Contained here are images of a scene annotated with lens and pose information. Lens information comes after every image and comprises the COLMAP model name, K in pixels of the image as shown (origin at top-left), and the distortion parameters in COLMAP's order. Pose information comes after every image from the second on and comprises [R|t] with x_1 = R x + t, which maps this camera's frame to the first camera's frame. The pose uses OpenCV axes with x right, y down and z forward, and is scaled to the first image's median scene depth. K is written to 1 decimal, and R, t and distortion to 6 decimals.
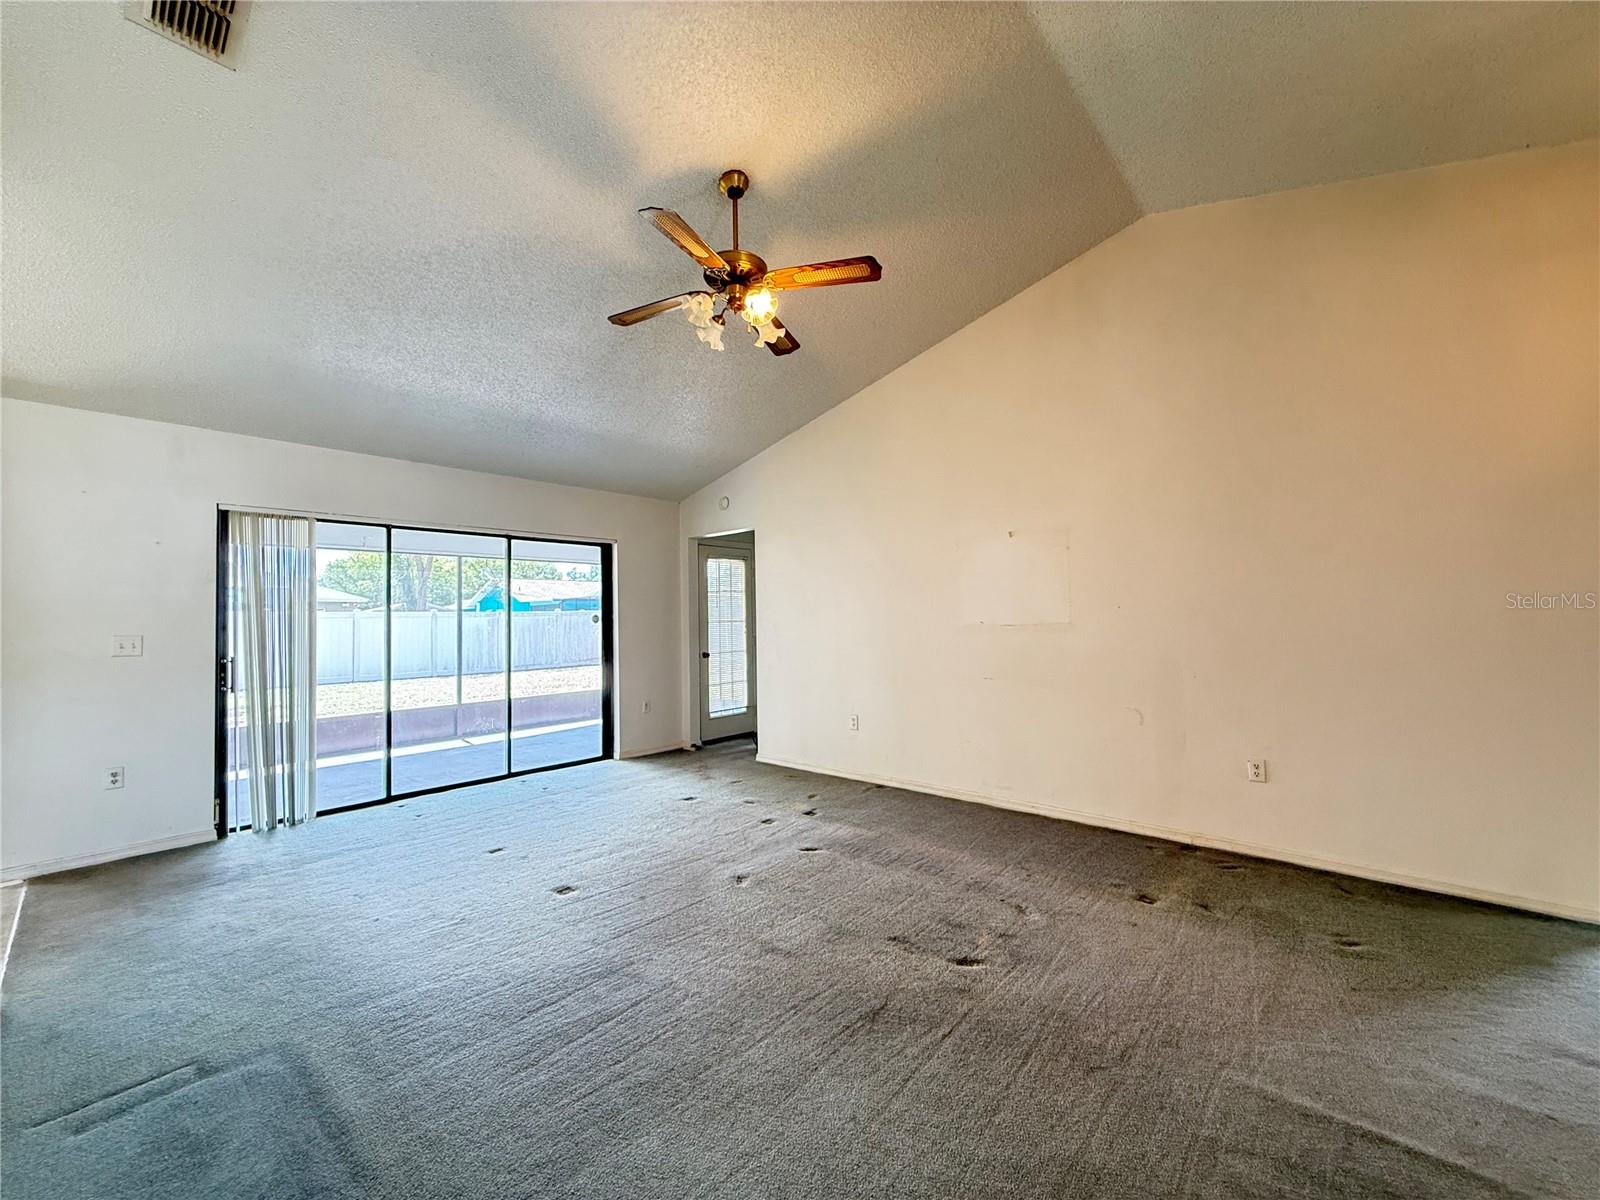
lens RADIAL K [[637.6, 0, 801.0], [0, 637.6, 600.1], [0, 0, 1]] dist [0.000102, -0.000162]
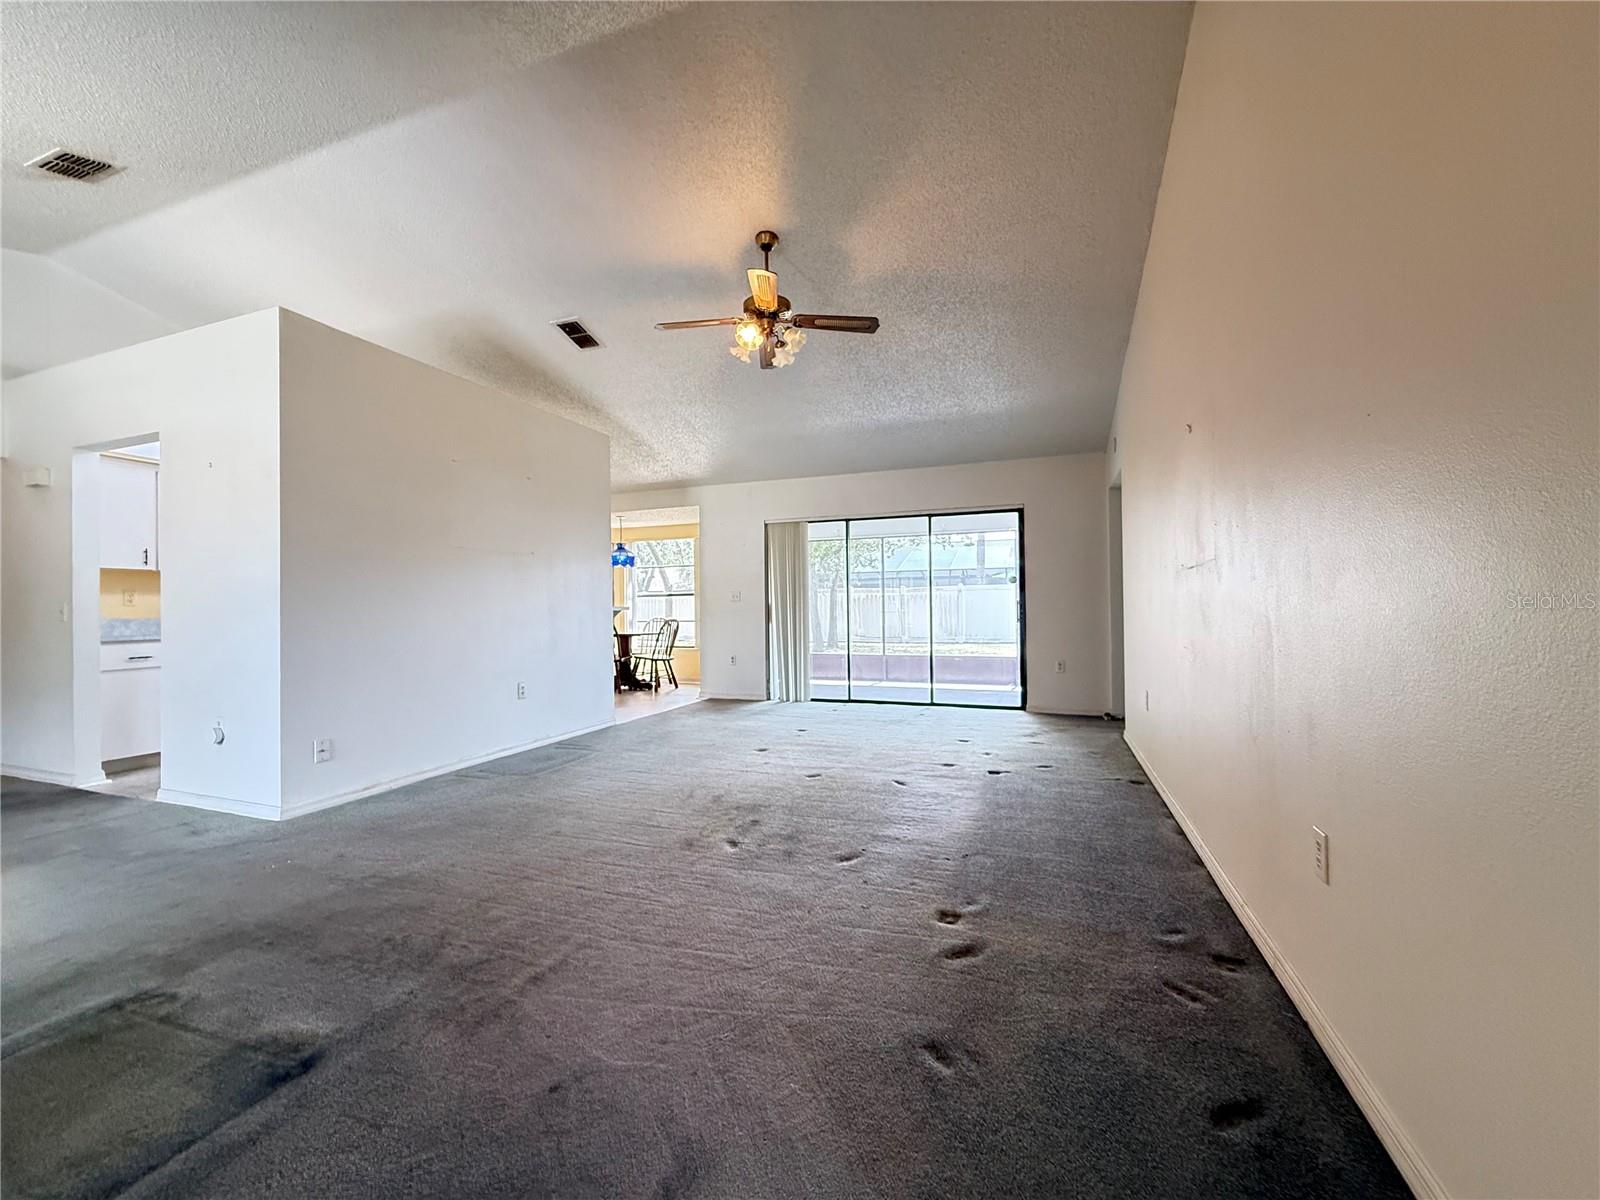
lens RADIAL K [[637.6, 0, 802.7], [0, 637.6, 606.5], [0, 0, 1]] dist [0.000102, -0.000162]
pose [[0.365964, 0.011283, -0.930561, 0.592004], [0.035173, 0.999044, 0.025946, 0.035758], [0.929964, -0.042225, 0.365217, 0.286730]]
